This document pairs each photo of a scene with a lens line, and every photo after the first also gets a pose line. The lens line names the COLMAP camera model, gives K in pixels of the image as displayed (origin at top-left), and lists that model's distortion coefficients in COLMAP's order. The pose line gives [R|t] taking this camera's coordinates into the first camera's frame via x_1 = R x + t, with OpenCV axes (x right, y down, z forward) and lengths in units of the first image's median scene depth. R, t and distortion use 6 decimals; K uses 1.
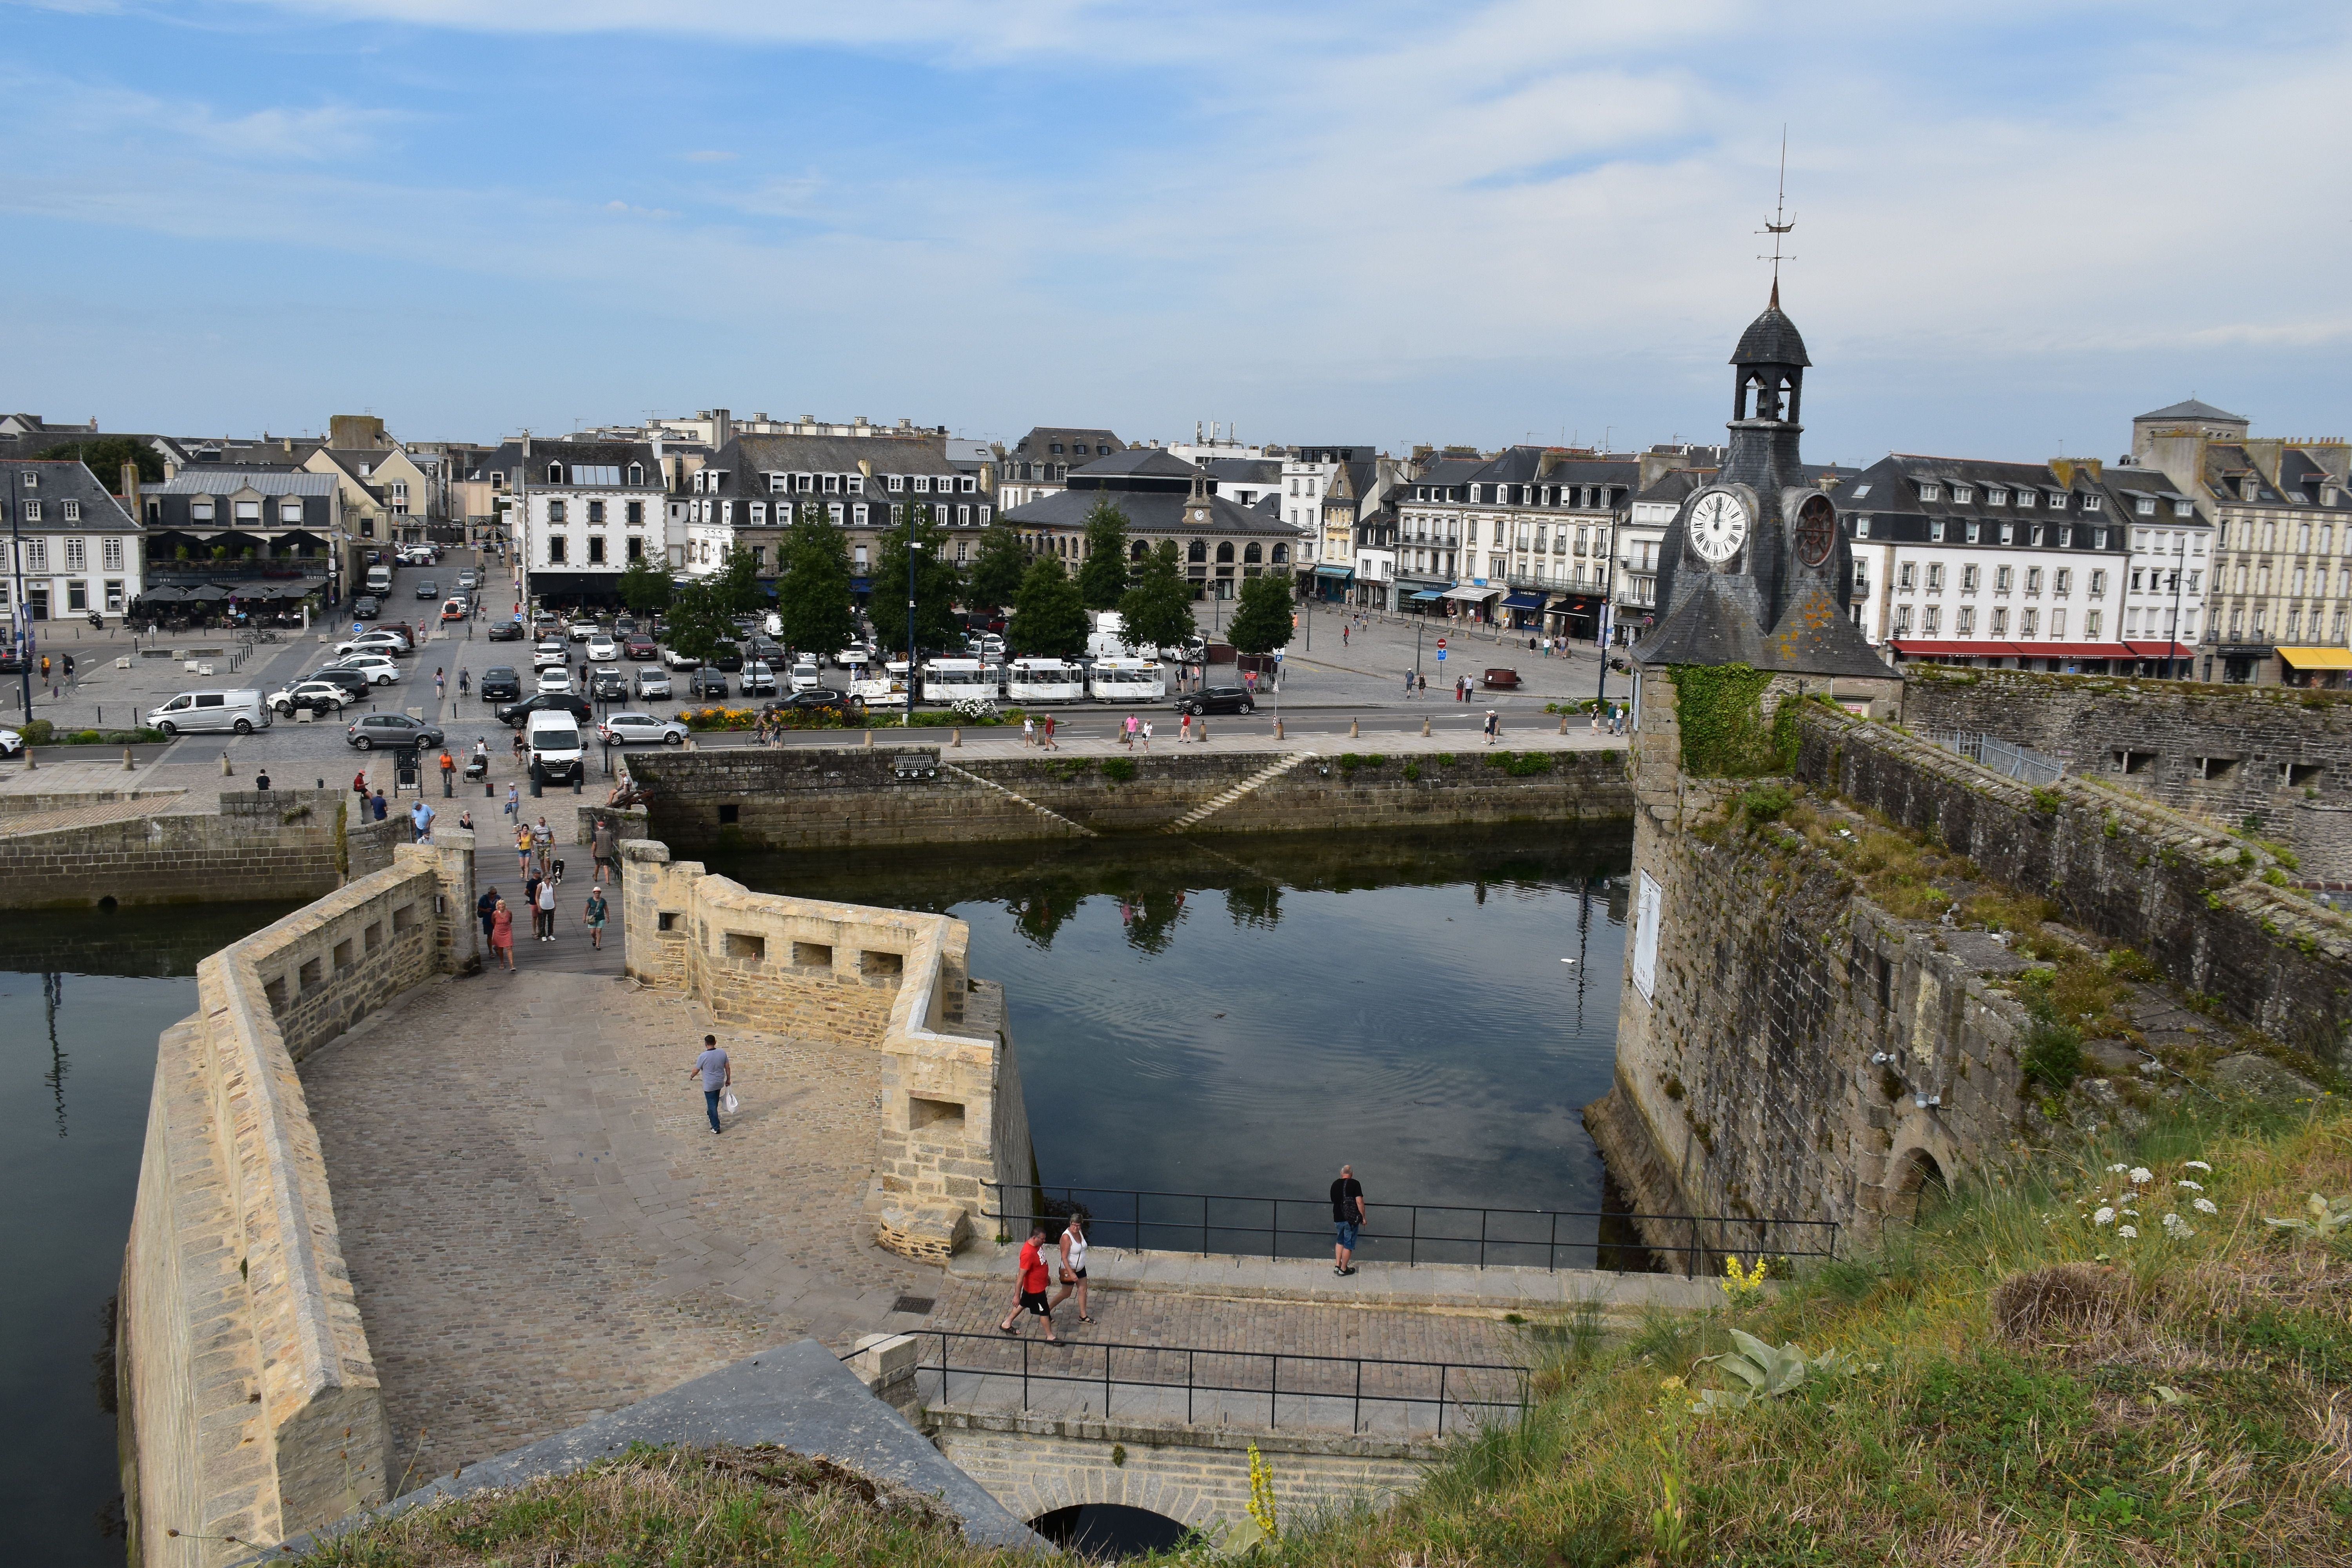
lens RADIAL K [[1803.9, 0, 1176.0], [0, 1803.9, 793.7], [0, 0, 1]] dist [-0.113211, 0.010906]
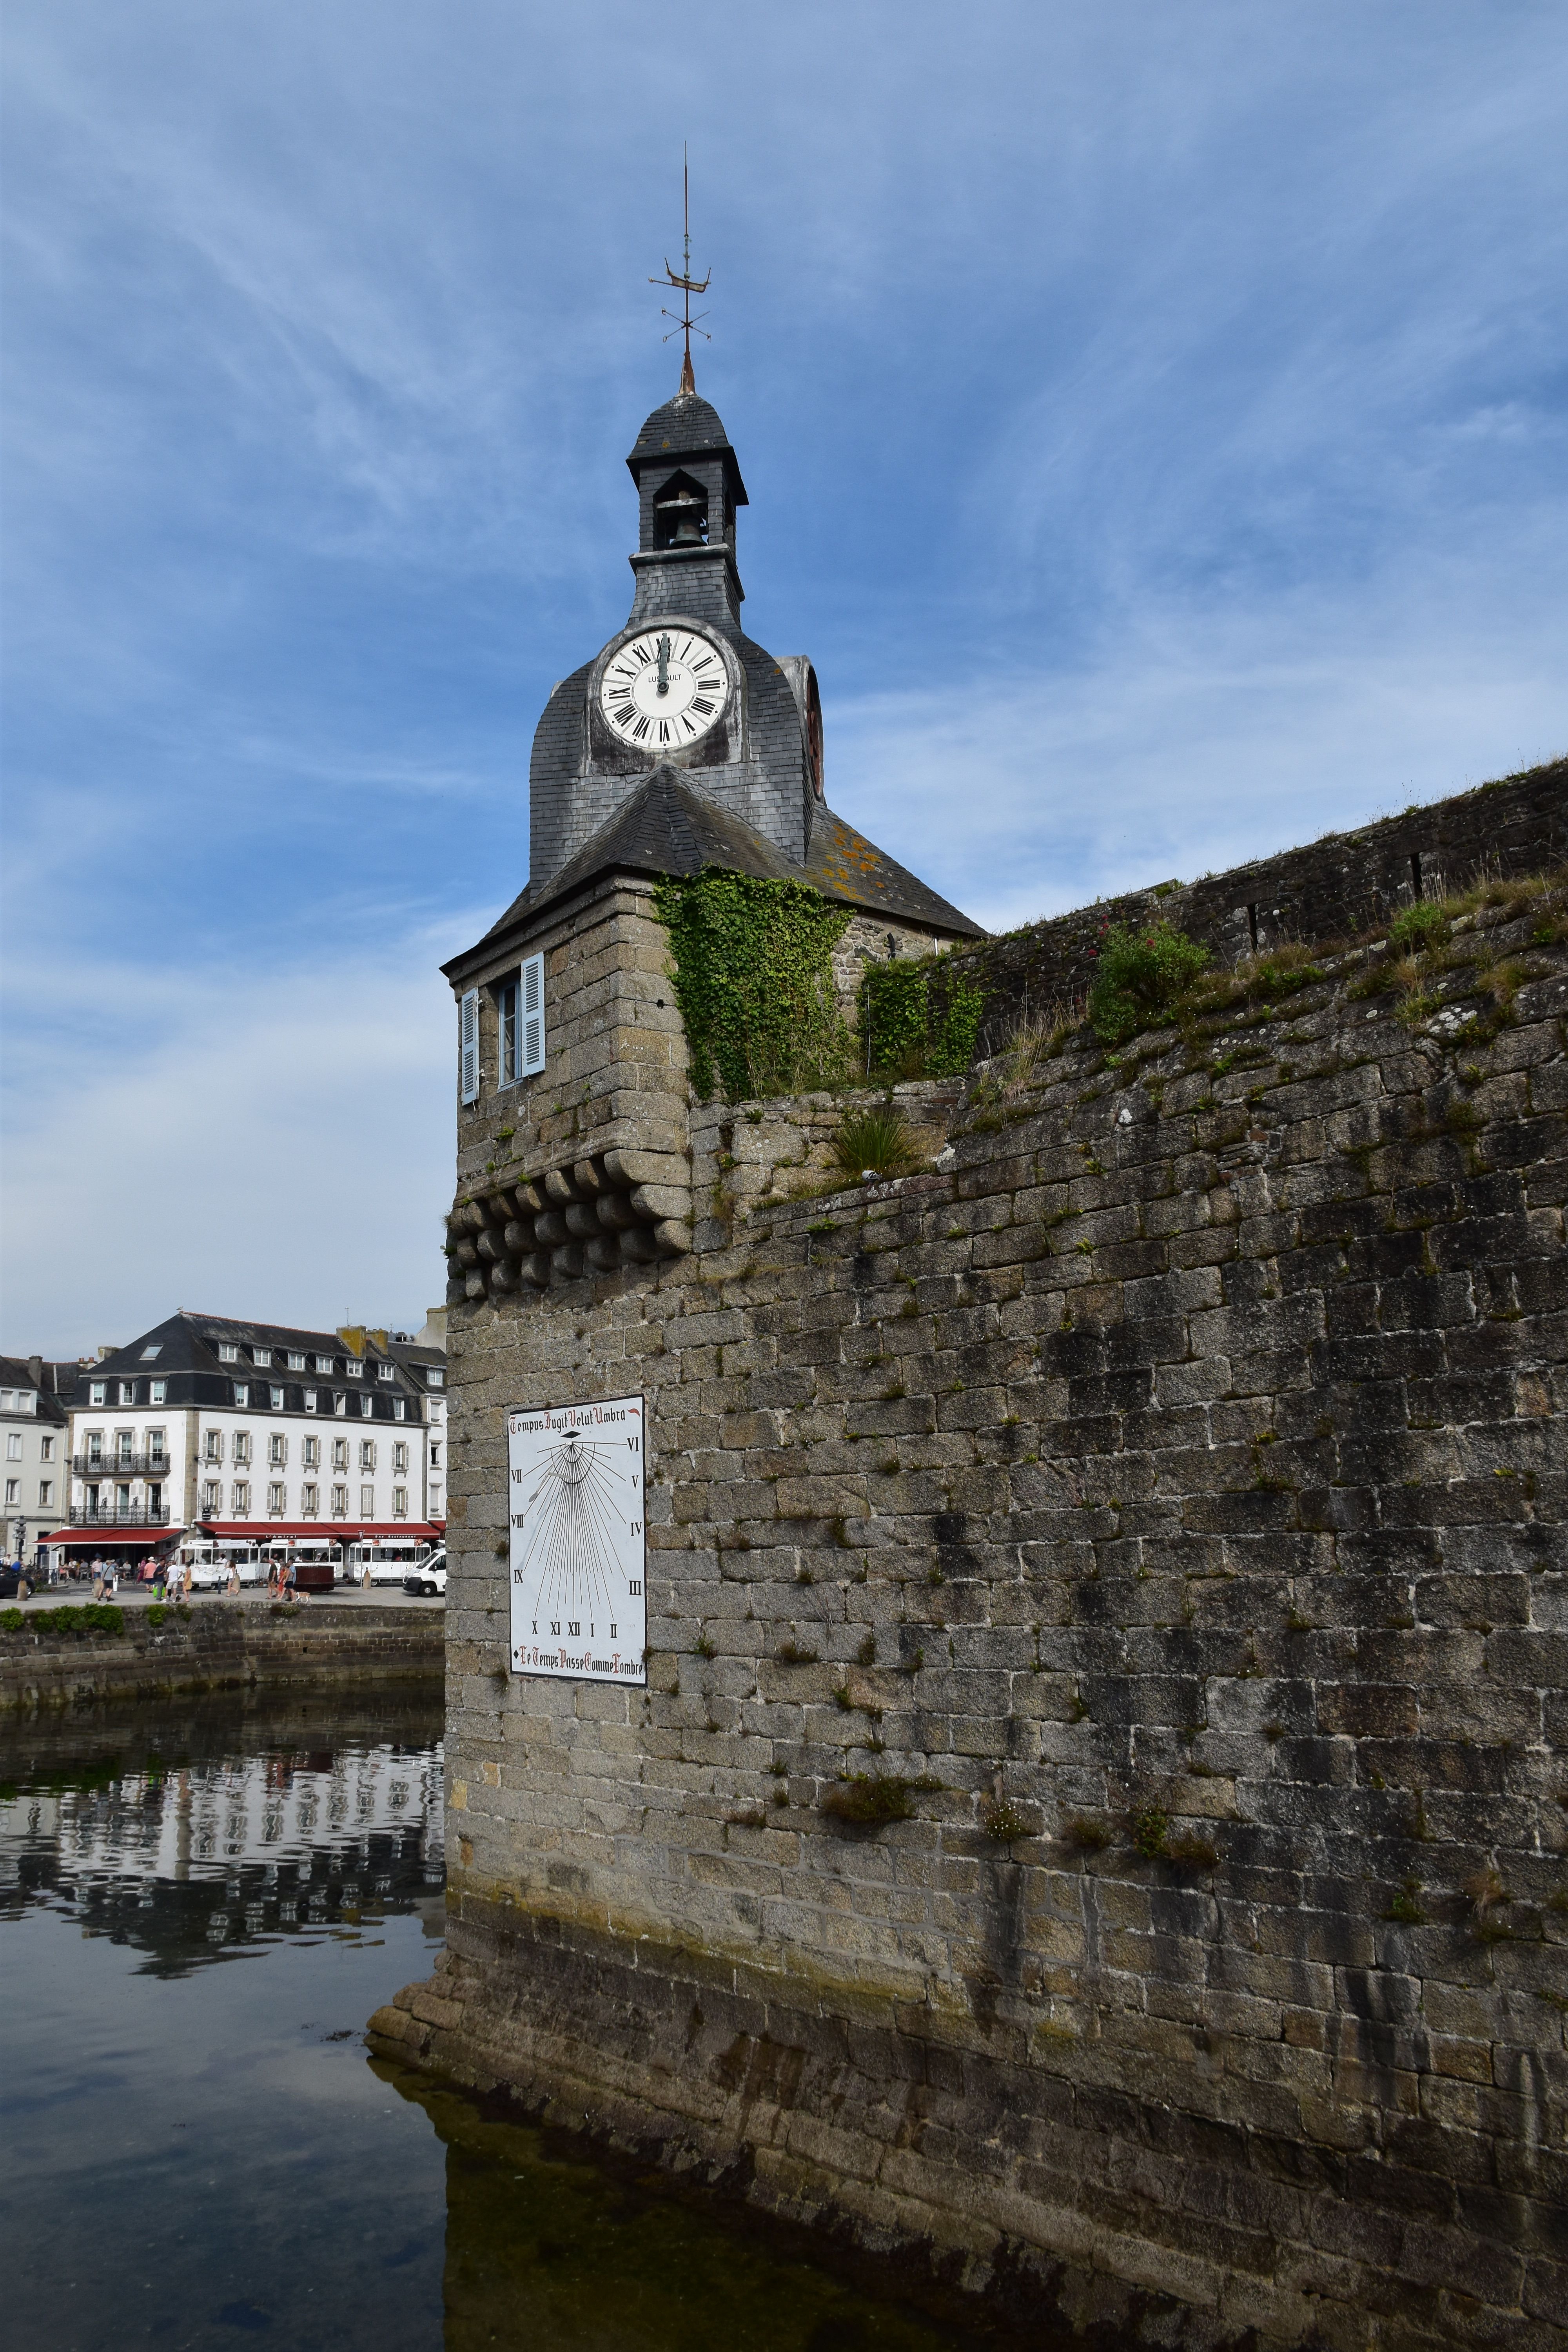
lens RADIAL K [[1803.9, 0, 779.7], [0, 1803.9, 1182.5], [0, 0, 1]] dist [-0.113211, 0.010906]
pose [[0.704289, 0.085720, 0.704719, -0.008258], [0.166204, 0.945185, -0.281073, 0.042614], [-0.690183, 0.315084, 0.651436, 0.211595]]
